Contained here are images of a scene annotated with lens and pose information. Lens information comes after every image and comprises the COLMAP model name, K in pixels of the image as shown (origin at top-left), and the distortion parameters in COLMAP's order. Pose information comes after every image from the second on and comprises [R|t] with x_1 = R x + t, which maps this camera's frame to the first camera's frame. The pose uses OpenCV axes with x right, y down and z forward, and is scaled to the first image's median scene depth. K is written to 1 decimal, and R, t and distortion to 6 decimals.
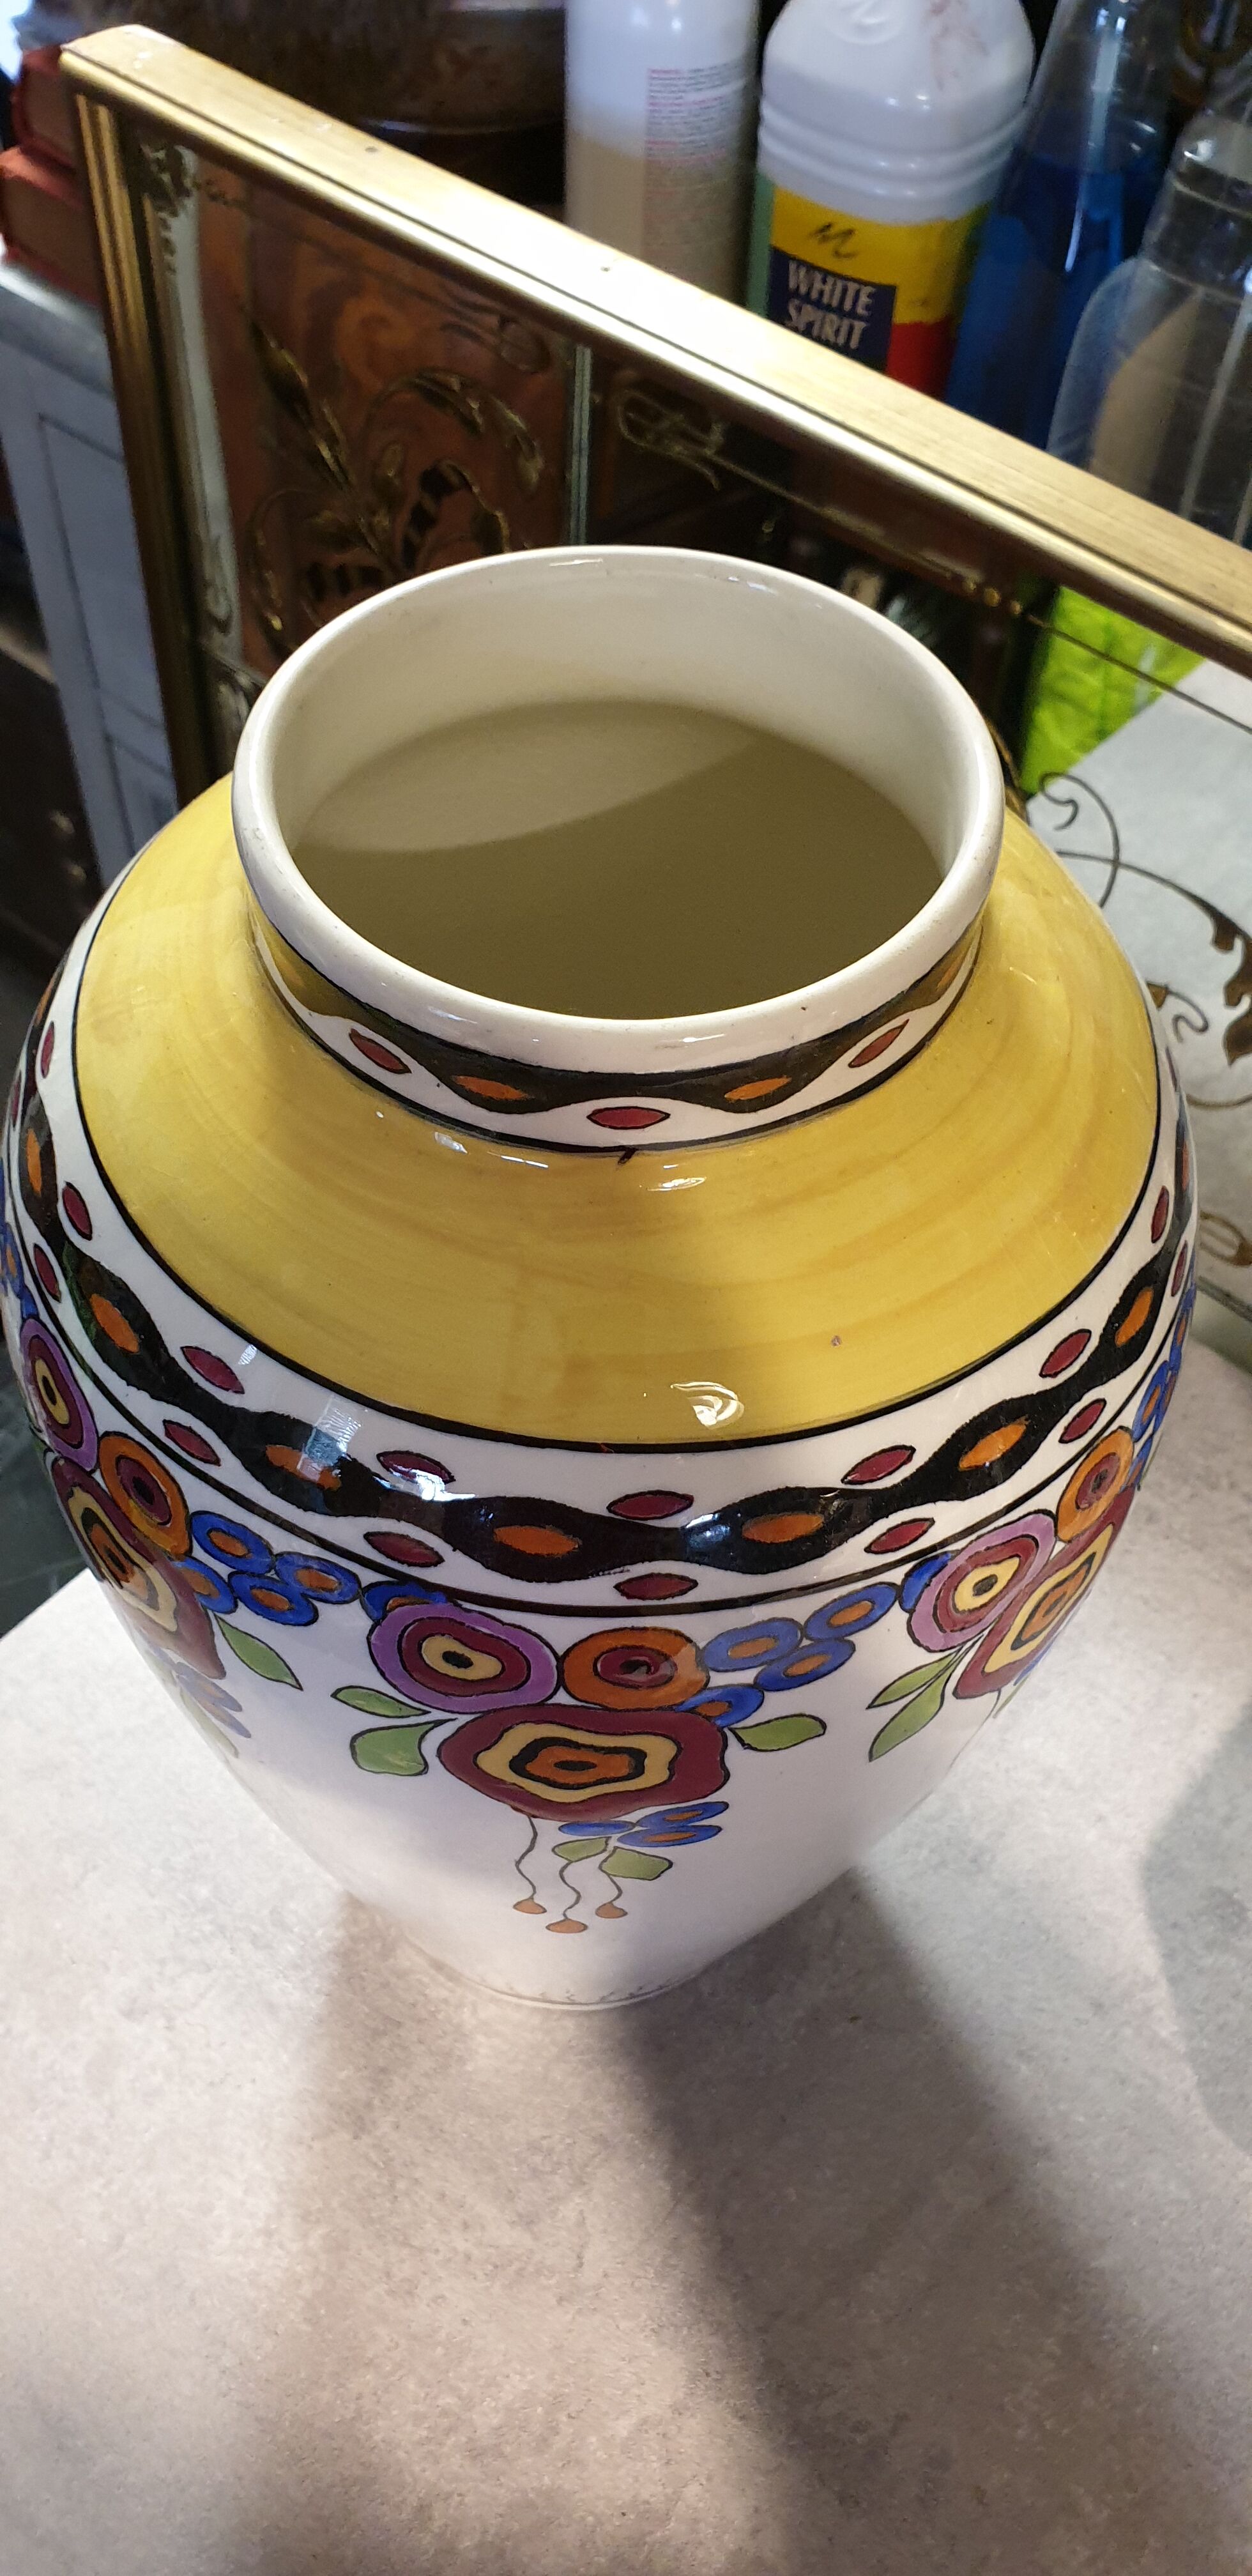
lens RADIAL K [[1943.9, 0, 624.8], [0, 1943.9, 1278.4], [0, 0, 1]] dist [0.026673, -0.043386]
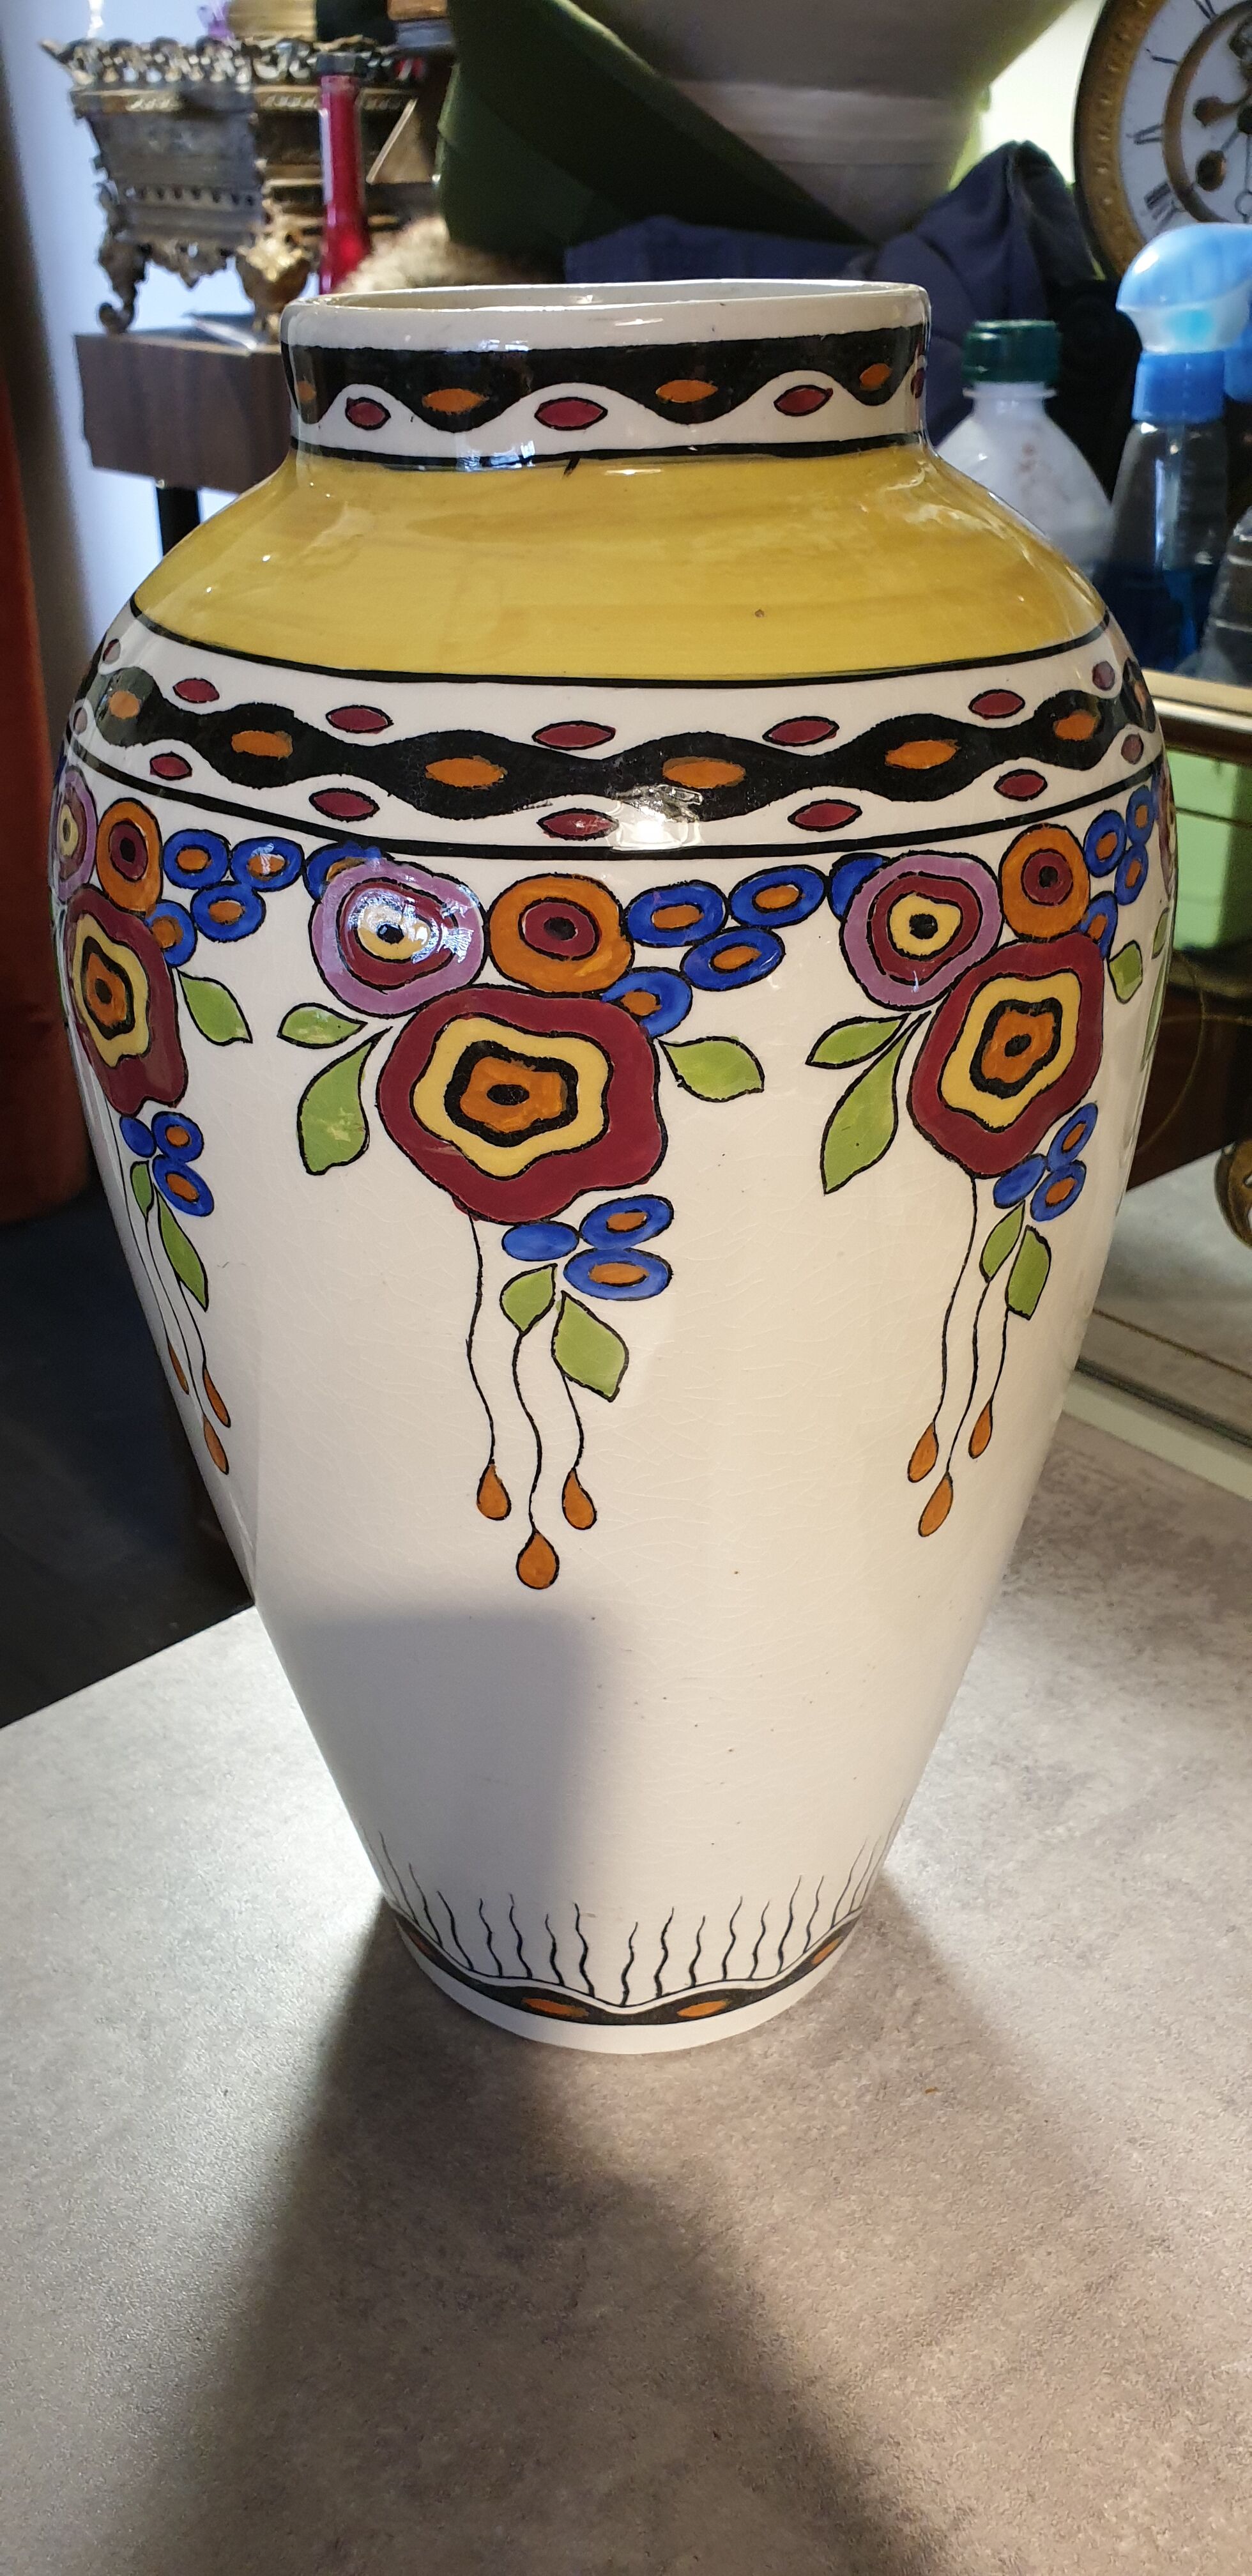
lens RADIAL K [[1943.9, 0, 637.8], [0, 1943.9, 1306.8], [0, 0, 1]] dist [0.026673, -0.043386]
pose [[0.992665, 0.011912, -0.120310, 0.154774], [-0.058843, 0.916914, -0.394723, 0.708157], [0.105611, 0.398907, 0.910889, 0.147433]]
